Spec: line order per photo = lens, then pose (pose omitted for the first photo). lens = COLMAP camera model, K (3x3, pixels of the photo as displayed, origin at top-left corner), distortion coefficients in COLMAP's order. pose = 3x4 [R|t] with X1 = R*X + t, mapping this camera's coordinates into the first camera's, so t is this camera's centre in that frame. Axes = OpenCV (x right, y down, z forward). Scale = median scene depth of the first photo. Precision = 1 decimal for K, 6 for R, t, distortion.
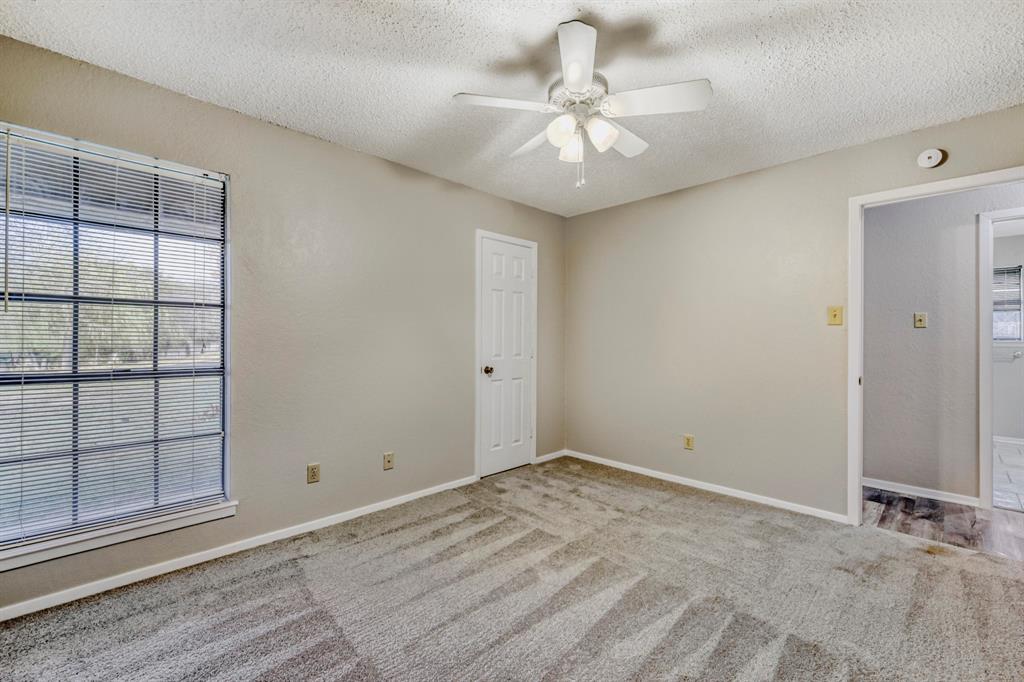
lens RADIAL K [[427.3, 0, 515.3], [0, 427.3, 338.5], [0, 0, 1]] dist [0.000727, -0.000019]
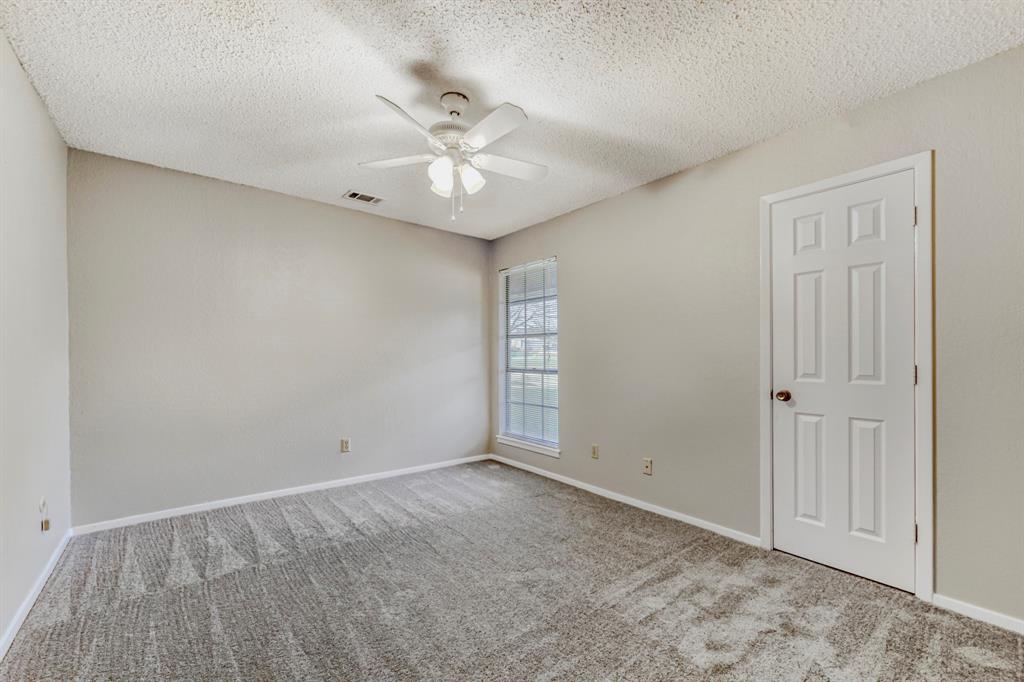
lens RADIAL K [[413.4, 0, 508.5], [0, 413.4, 353.2], [0, 0, 1]] dist [0.001219, -0.000308]
pose [[-0.107144, -0.008529, -0.994207, 0.648116], [0.008390, 0.999920, -0.009482, 0.010527], [0.994208, -0.009357, -0.107063, 0.655037]]
